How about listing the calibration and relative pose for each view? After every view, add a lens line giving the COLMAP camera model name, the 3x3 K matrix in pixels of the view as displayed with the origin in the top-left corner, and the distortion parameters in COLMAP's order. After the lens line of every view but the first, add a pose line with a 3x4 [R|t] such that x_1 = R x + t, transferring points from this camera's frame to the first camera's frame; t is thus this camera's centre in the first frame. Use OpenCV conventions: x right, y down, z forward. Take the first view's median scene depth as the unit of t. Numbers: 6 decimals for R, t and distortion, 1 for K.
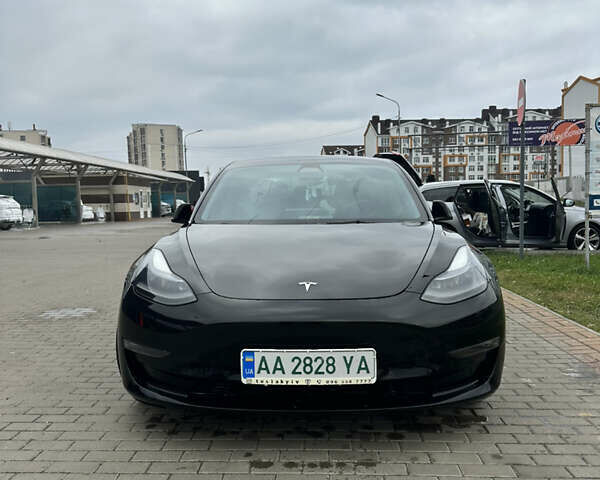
lens RADIAL K [[555.6, 0, 300.0], [0, 555.6, 240.0], [0, 0, 1]] dist [0.184767, -0.369721]
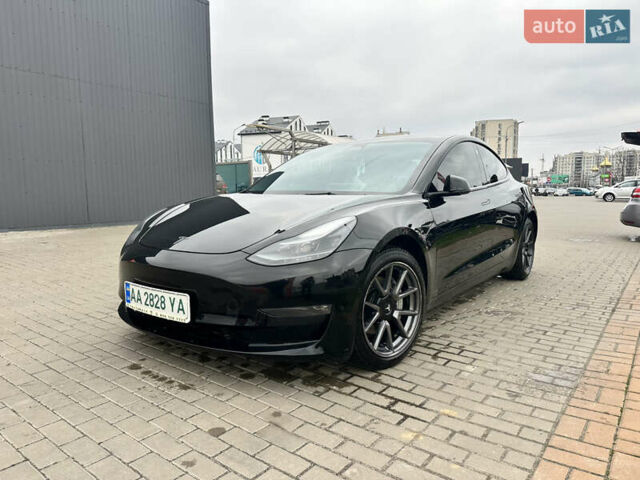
lens RADIAL K [[450.9, 0, 320.0], [0, 450.9, 240.0], [0, 0, 1]] dist [0.041585, -0.002018]
pose [[0.818759, 0.078710, -0.568716, 0.829421], [-0.049315, 0.996539, 0.066923, 0.001417], [0.572015, -0.026748, 0.819807, 0.352411]]
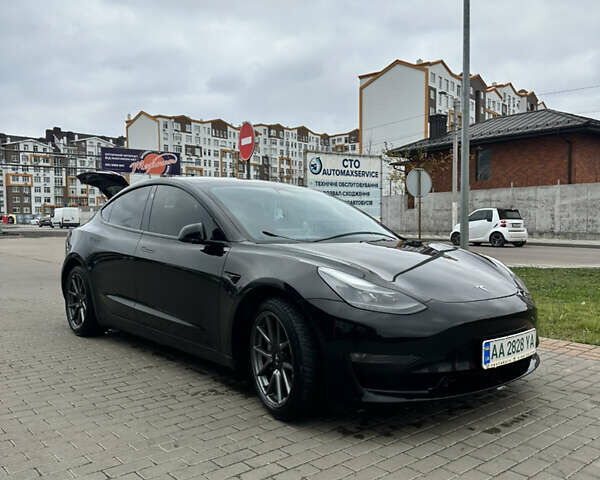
lens RADIAL K [[555.6, 0, 300.0], [0, 555.6, 240.0], [0, 0, 1]] dist [0.184767, -0.369721]
pose [[0.731052, -0.011501, 0.682225, -1.165944], [0.039786, 0.998875, -0.025794, -0.011831], [-0.681161, 0.045999, 0.730687, 0.329119]]
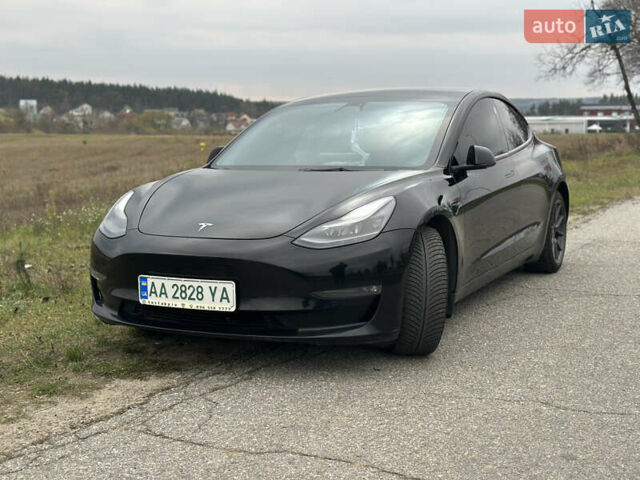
lens RADIAL K [[884.8, 0, 320.0], [0, 884.8, 240.0], [0, 0, 1]] dist [0.154748, 0.017112]
pose [[0.907416, 0.050402, -0.417199, 0.969281], [-0.026824, 0.997704, 0.062190, -0.008296], [0.419376, -0.045241, 0.906685, -0.525239]]
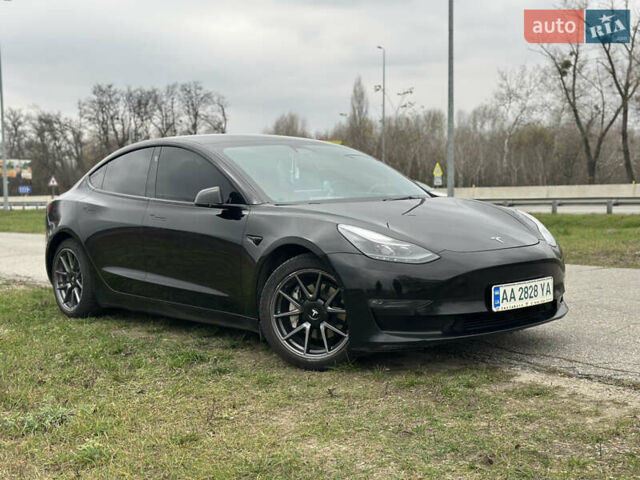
lens RADIAL K [[884.8, 0, 320.0], [0, 884.8, 240.0], [0, 0, 1]] dist [0.154748, 0.017112]
pose [[0.737796, -0.059787, 0.672371, -1.705046], [0.074987, 0.997164, 0.006384, 0.038076], [-0.670846, 0.045709, 0.740187, -0.279260]]
